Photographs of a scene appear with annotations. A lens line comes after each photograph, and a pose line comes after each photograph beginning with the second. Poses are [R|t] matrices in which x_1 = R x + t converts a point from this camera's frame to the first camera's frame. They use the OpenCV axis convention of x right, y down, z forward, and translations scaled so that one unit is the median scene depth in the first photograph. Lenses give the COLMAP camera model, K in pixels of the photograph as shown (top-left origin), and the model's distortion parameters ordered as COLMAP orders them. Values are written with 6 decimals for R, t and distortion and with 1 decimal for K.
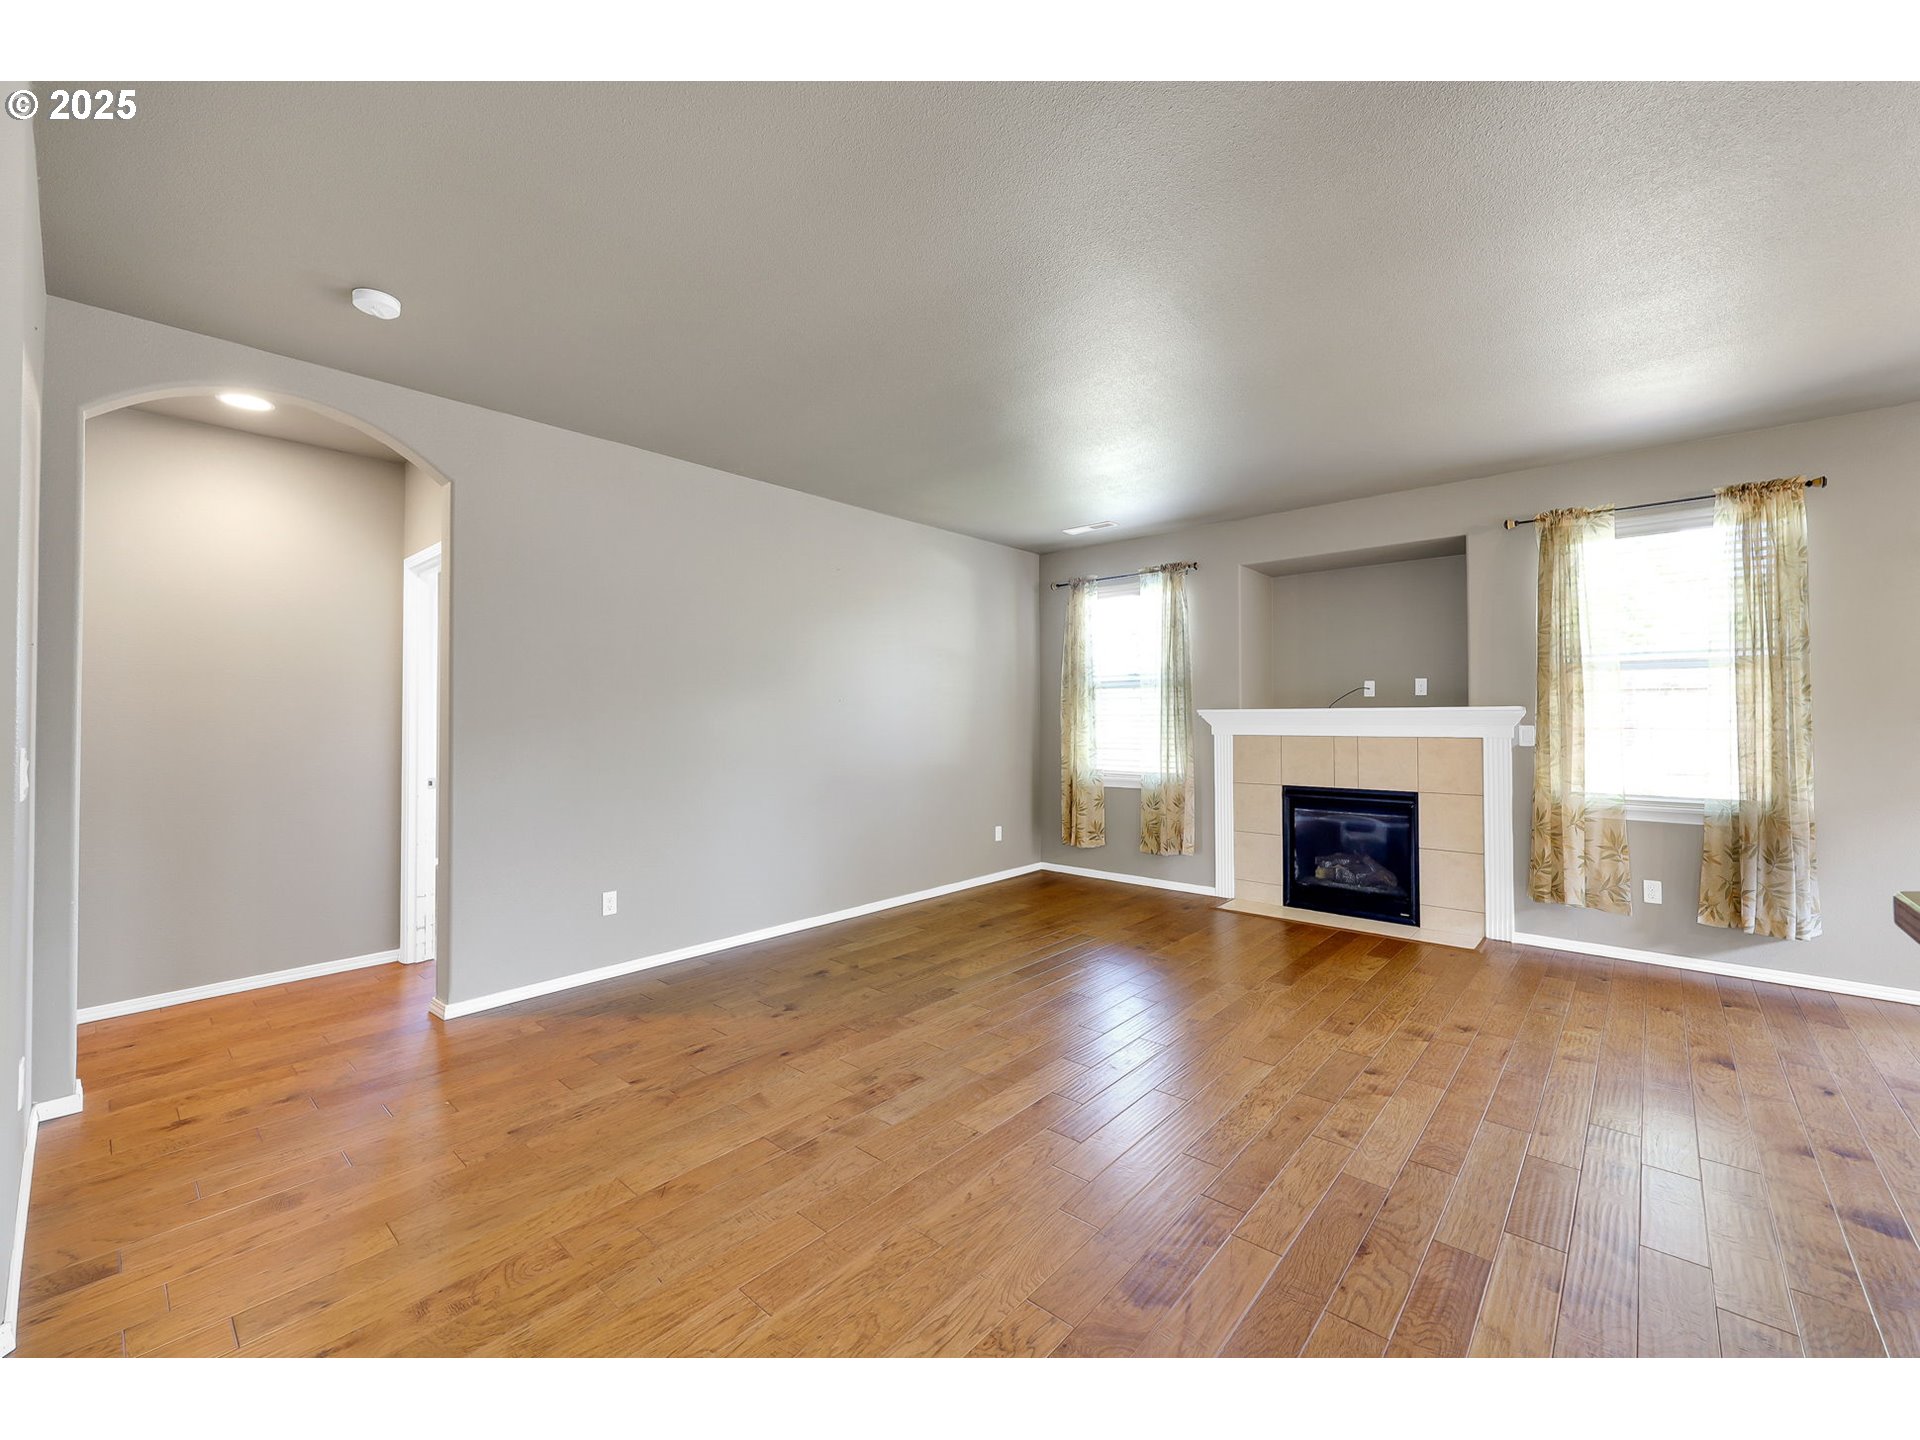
lens RADIAL K [[786.4, 0, 972.6], [0, 786.4, 711.5], [0, 0, 1]] dist [0.001534, 0.000127]
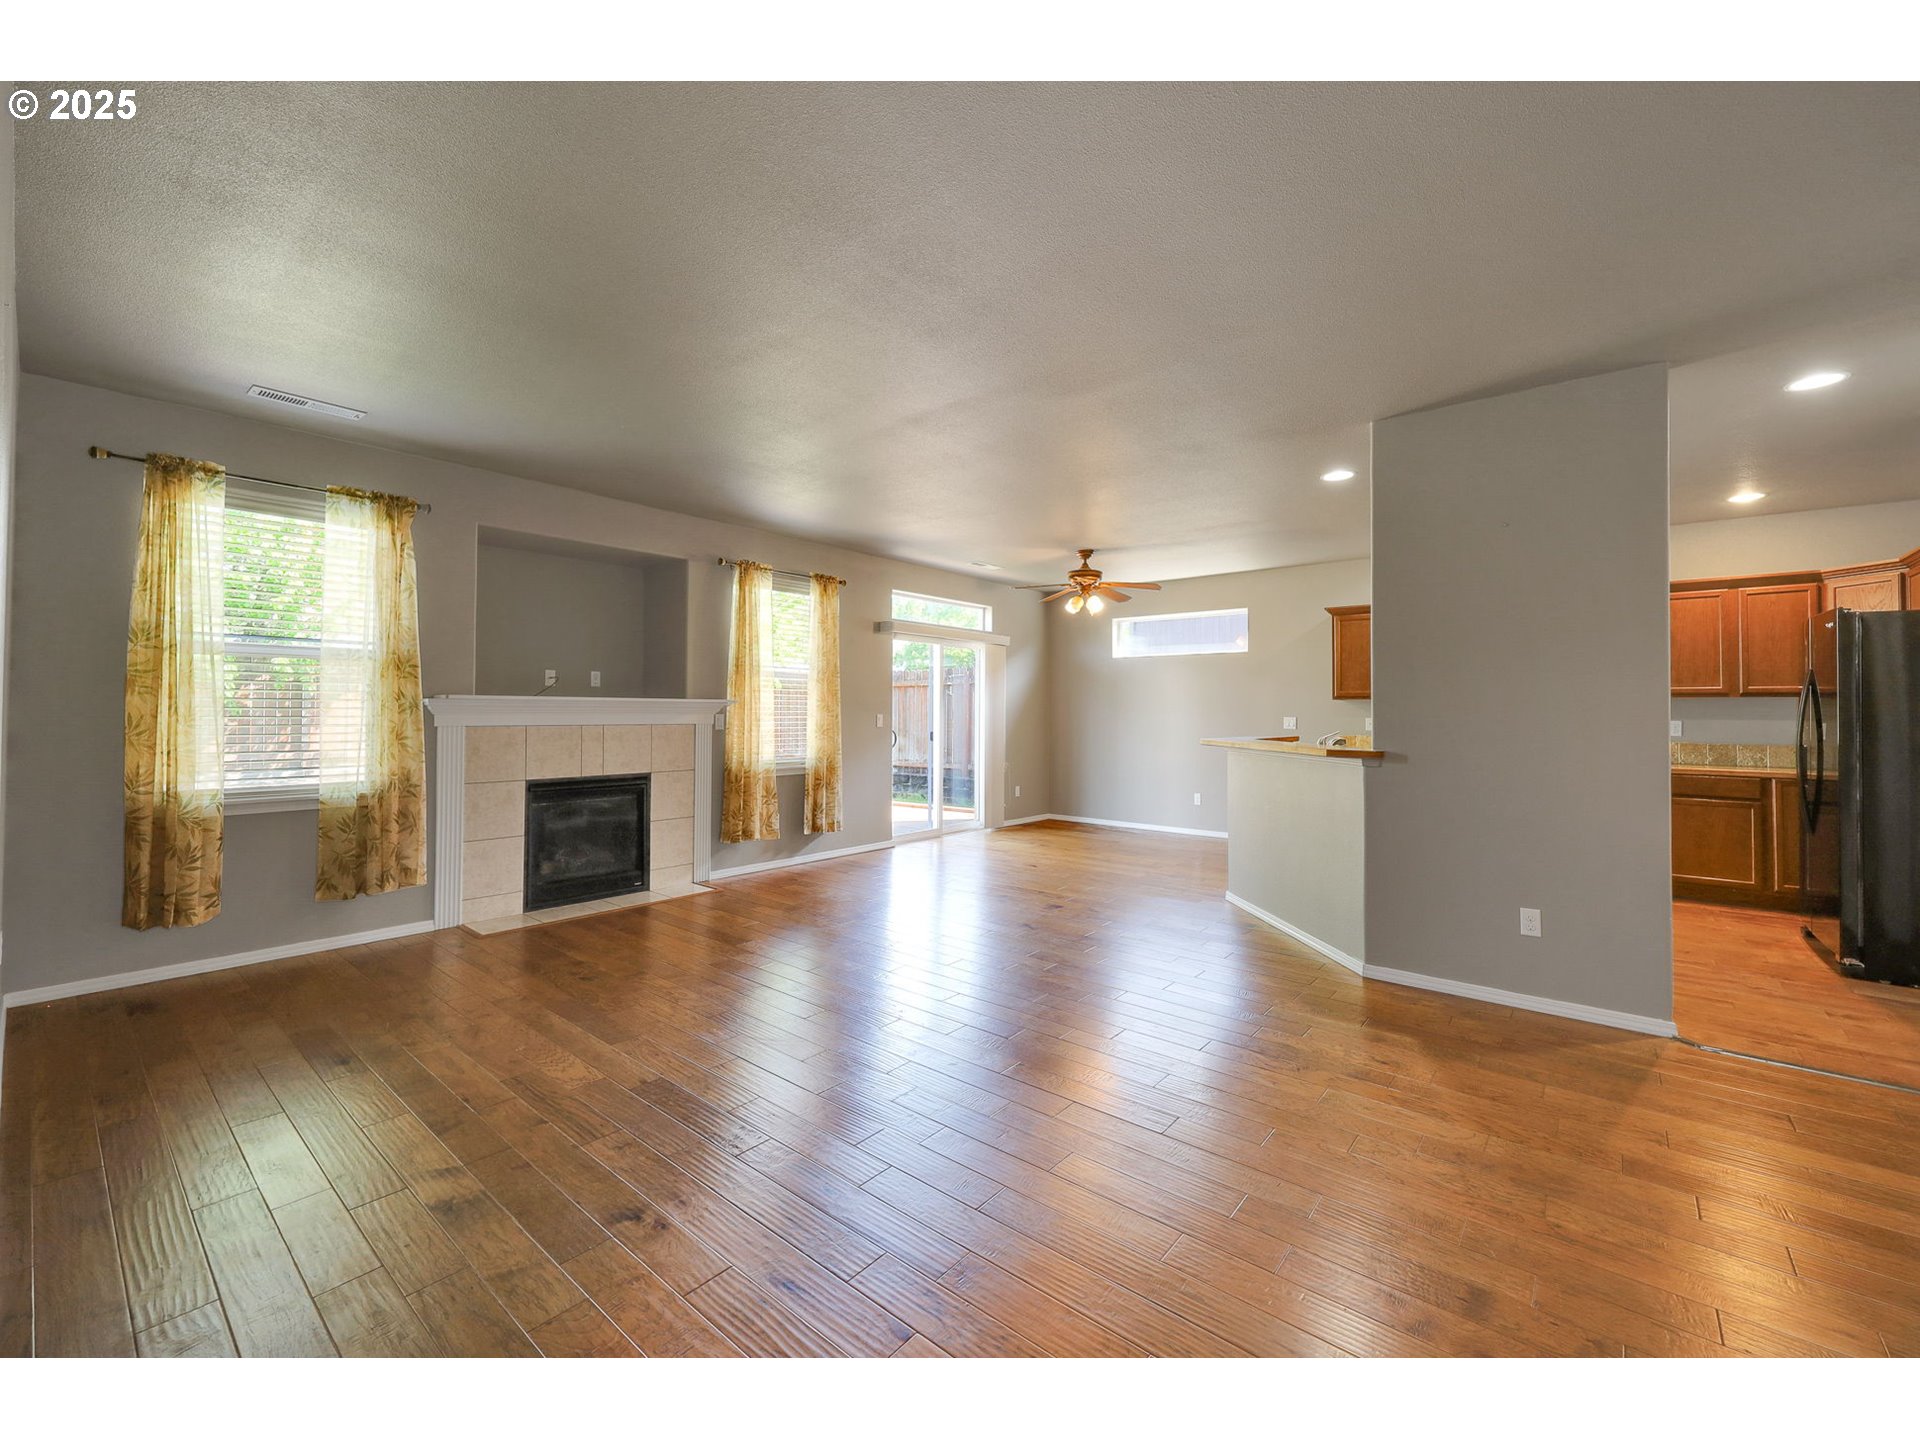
lens RADIAL K [[786.4, 0, 971.1], [0, 786.4, 694.3], [0, 0, 1]] dist [0.001534, 0.000127]
pose [[-0.031299, 0.023841, 0.999226, -0.567857], [-0.015274, 0.999587, -0.024328, 0.009343], [-0.999393, -0.016024, -0.030922, 0.544537]]
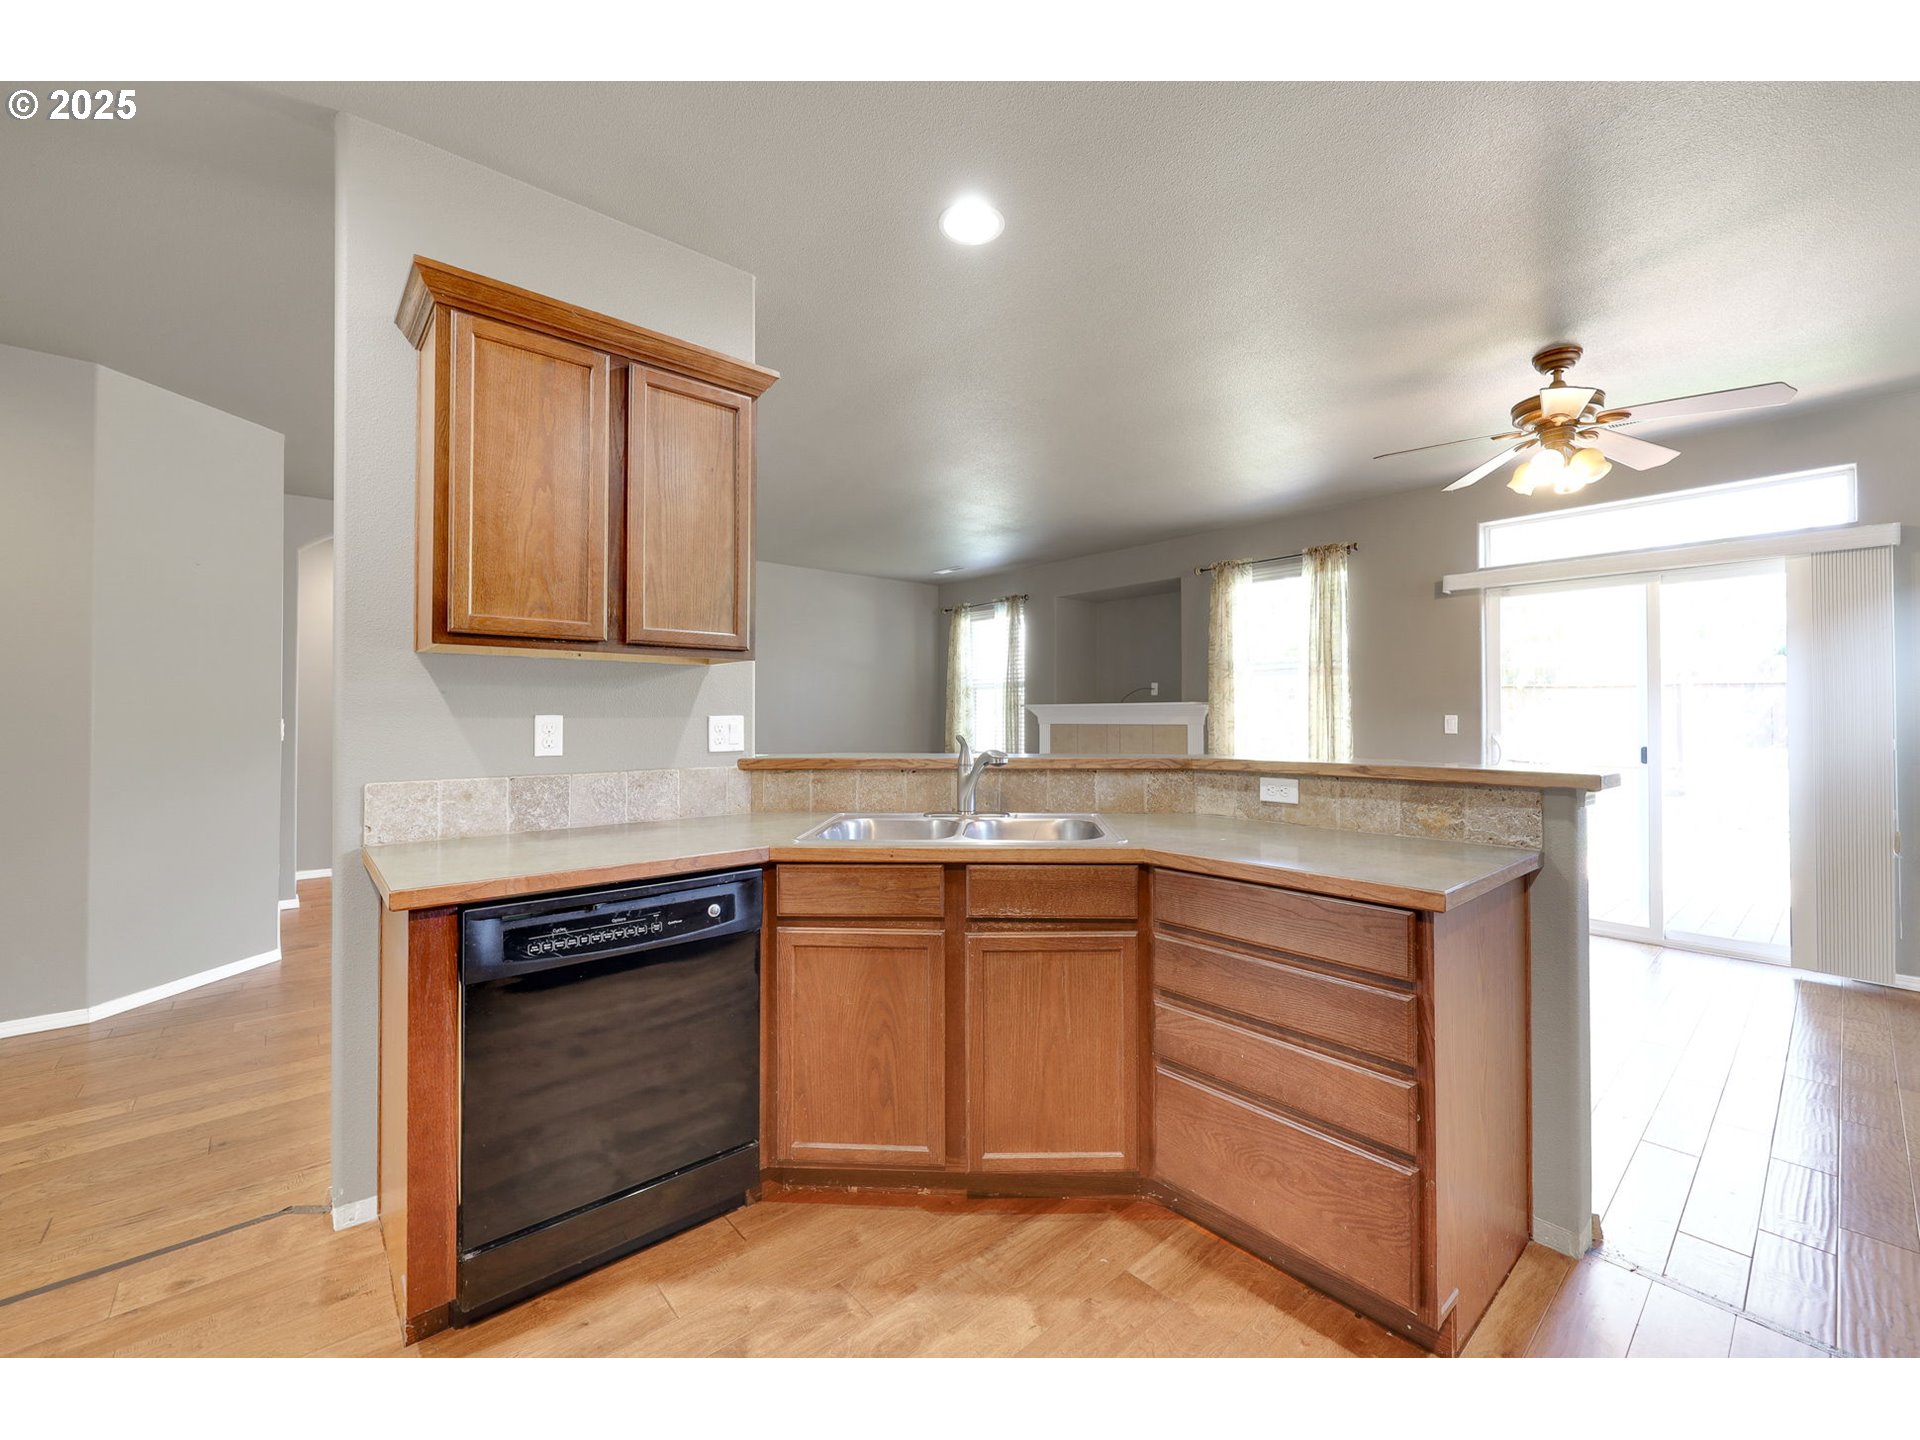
lens RADIAL K [[786.4, 0, 973.1], [0, 786.4, 711.5], [0, 0, 1]] dist [0.001534, 0.000127]
pose [[0.991854, 0.000330, -0.127380, 0.409648], [-0.000024, 0.999997, 0.002403, 0.006396], [0.127381, -0.002380, 0.991851, -0.381107]]
